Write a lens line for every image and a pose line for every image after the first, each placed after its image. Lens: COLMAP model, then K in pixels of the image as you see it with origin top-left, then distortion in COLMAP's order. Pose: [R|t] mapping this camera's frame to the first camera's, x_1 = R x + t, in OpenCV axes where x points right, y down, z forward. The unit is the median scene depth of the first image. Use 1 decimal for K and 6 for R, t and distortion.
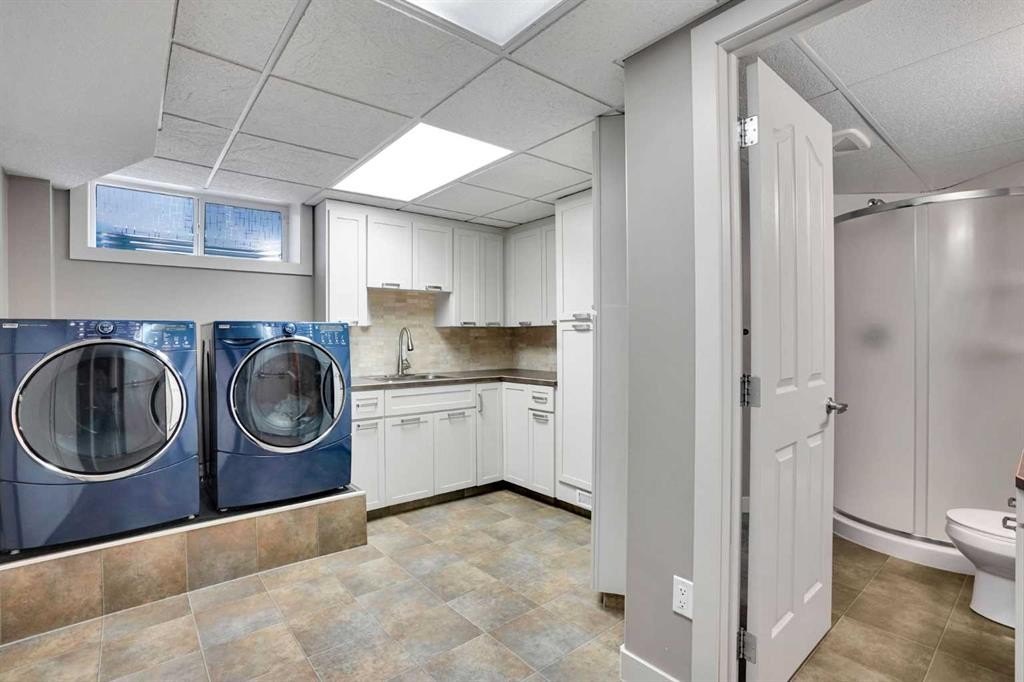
lens RADIAL K [[491.6, 0, 512.0], [0, 491.6, 341.0], [0, 0, 1]] dist [-0.044548, 0.029119]
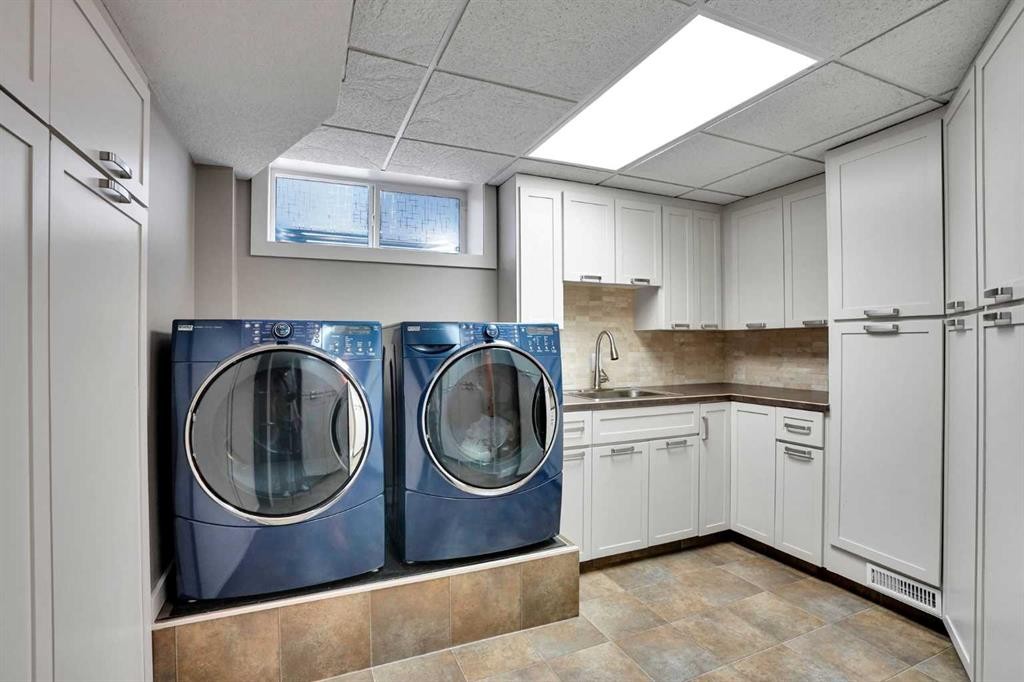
lens RADIAL K [[476.4, 0, 513.3], [0, 476.4, 346.4], [0, 0, 1]] dist [-0.035365, 0.024733]
pose [[0.969554, 0.003558, -0.244852, -0.206827], [-0.003911, 0.999992, -0.000958, -0.001105], [0.244846, 0.001886, 0.969560, 0.247940]]
